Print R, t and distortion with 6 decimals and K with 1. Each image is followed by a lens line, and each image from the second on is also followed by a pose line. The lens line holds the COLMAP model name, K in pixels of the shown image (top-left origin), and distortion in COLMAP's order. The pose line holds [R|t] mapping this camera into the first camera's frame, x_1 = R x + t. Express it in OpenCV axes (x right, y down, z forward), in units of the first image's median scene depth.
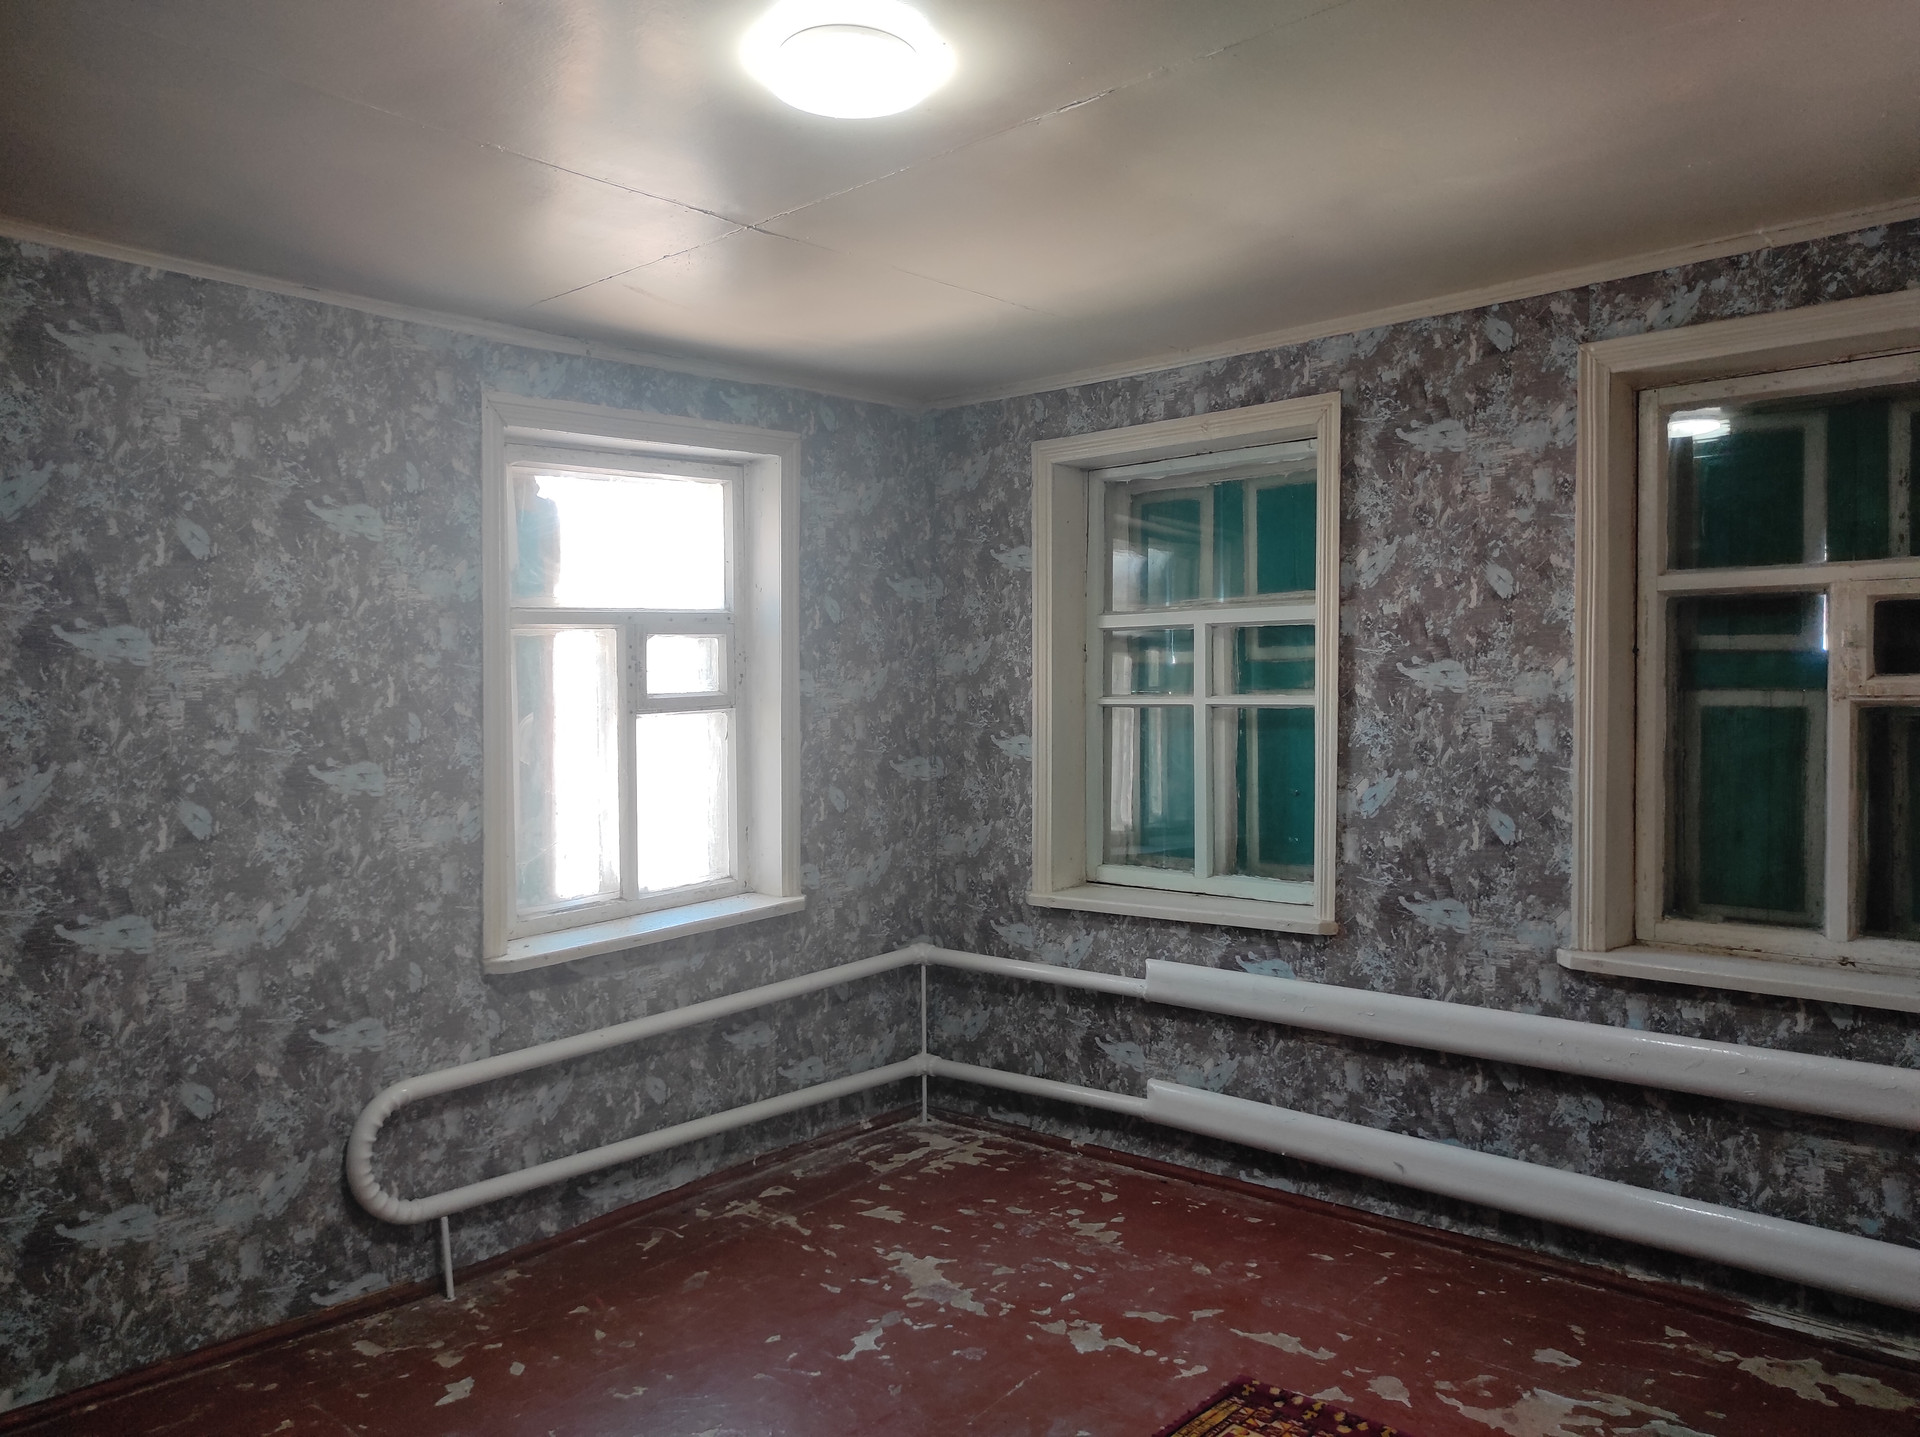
lens RADIAL K [[1426.4, 0, 965.2], [0, 1426.4, 713.1], [0, 0, 1]] dist [0.063115, -0.066036]
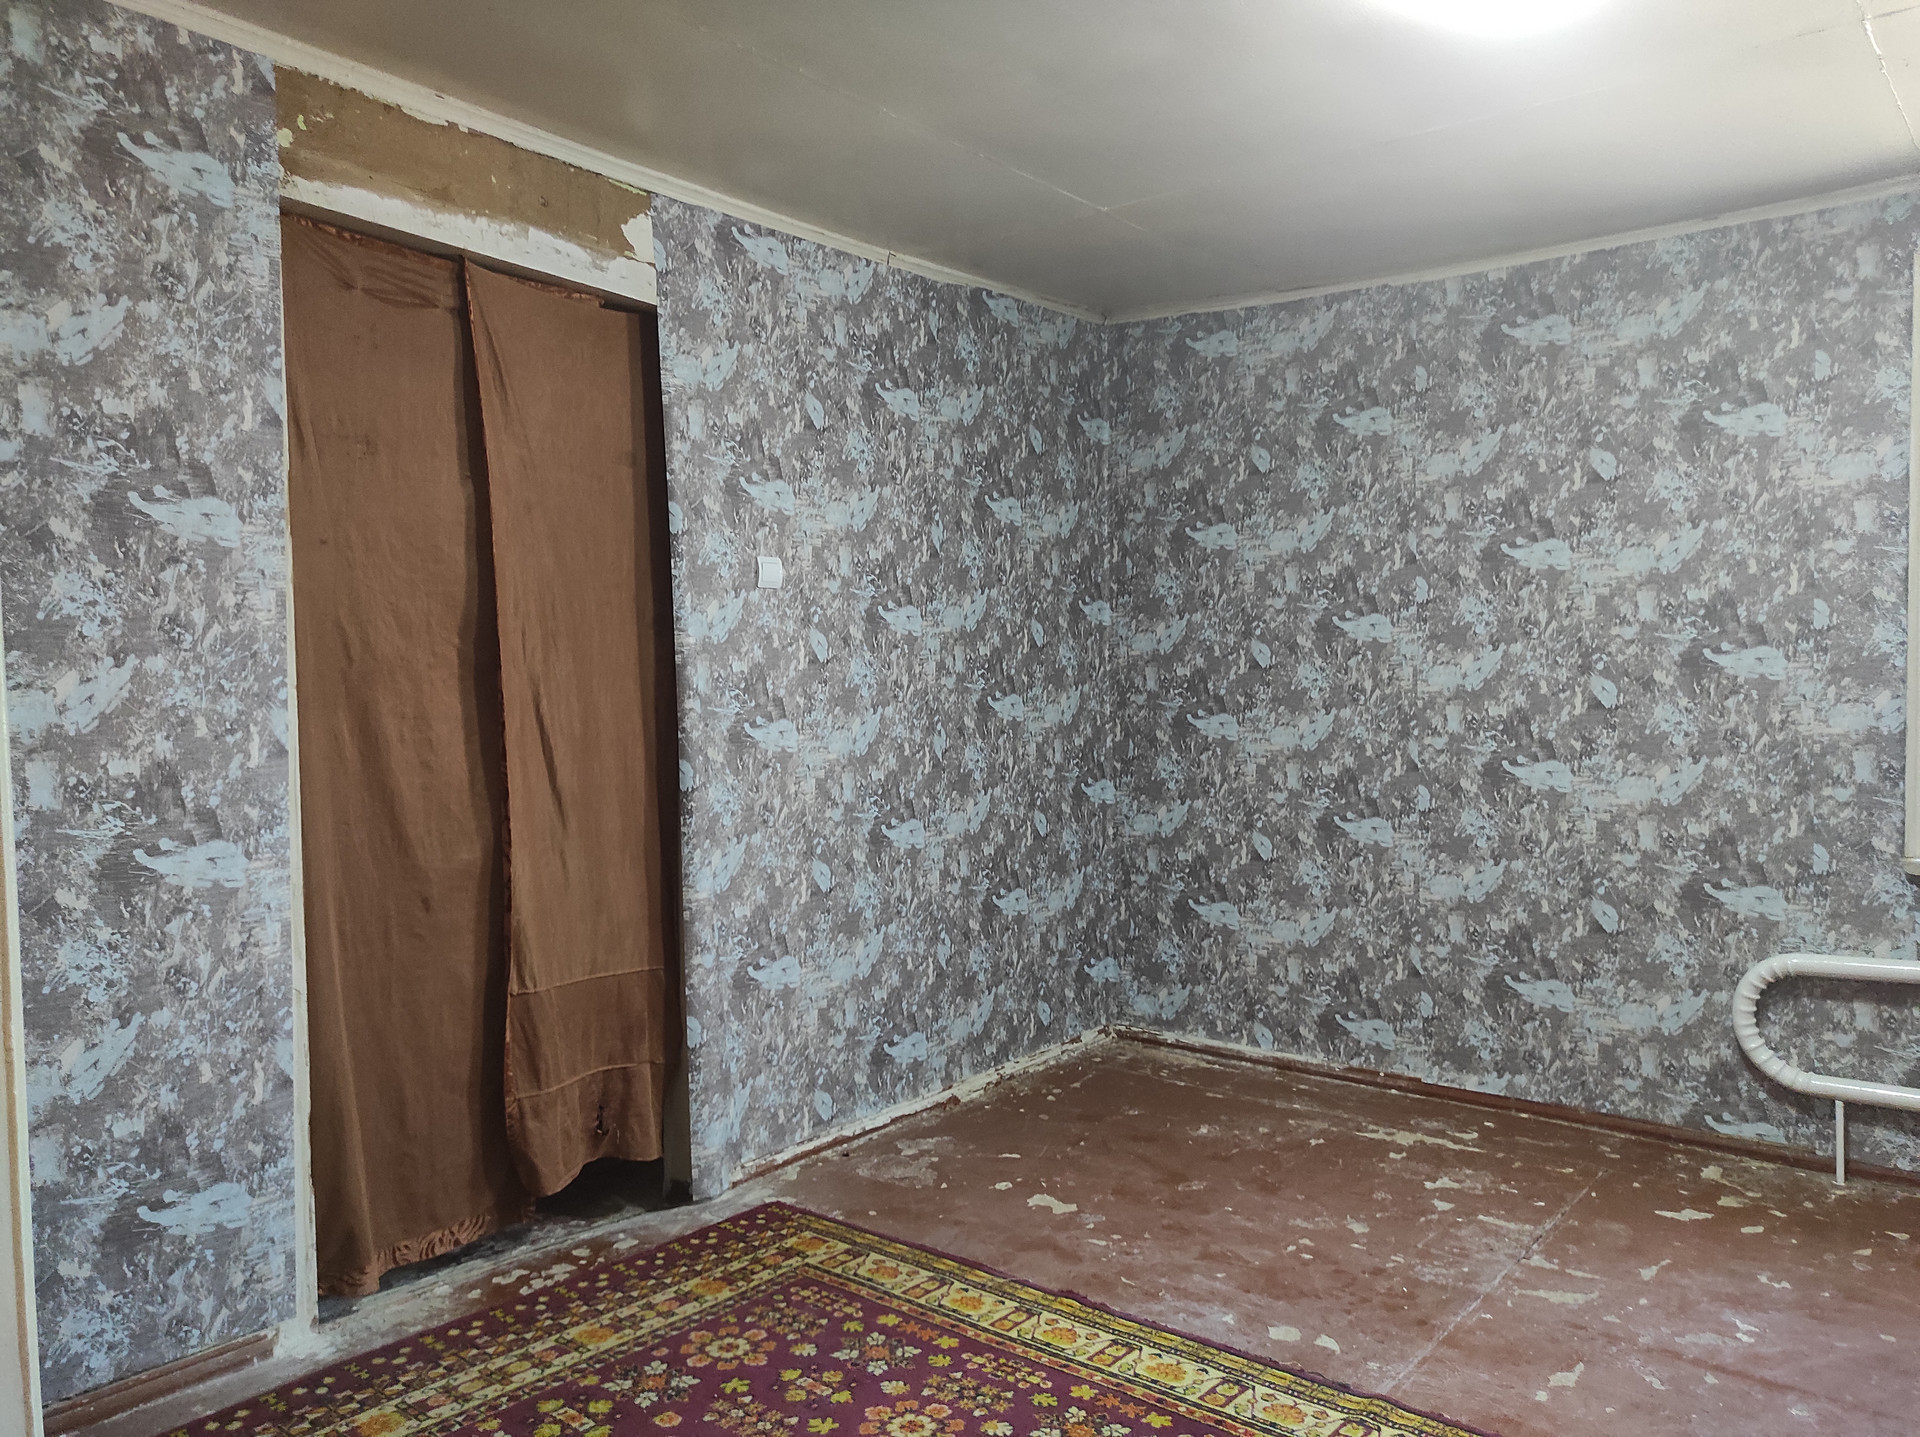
lens RADIAL K [[1426.4, 0, 965.2], [0, 1426.4, 713.1], [0, 0, 1]] dist [0.063115, -0.066036]
pose [[0.047726, 0.037175, -0.998168, 0.629766], [0.005095, 0.999285, 0.037460, 0.040357], [0.998847, -0.006874, 0.047502, 0.361894]]
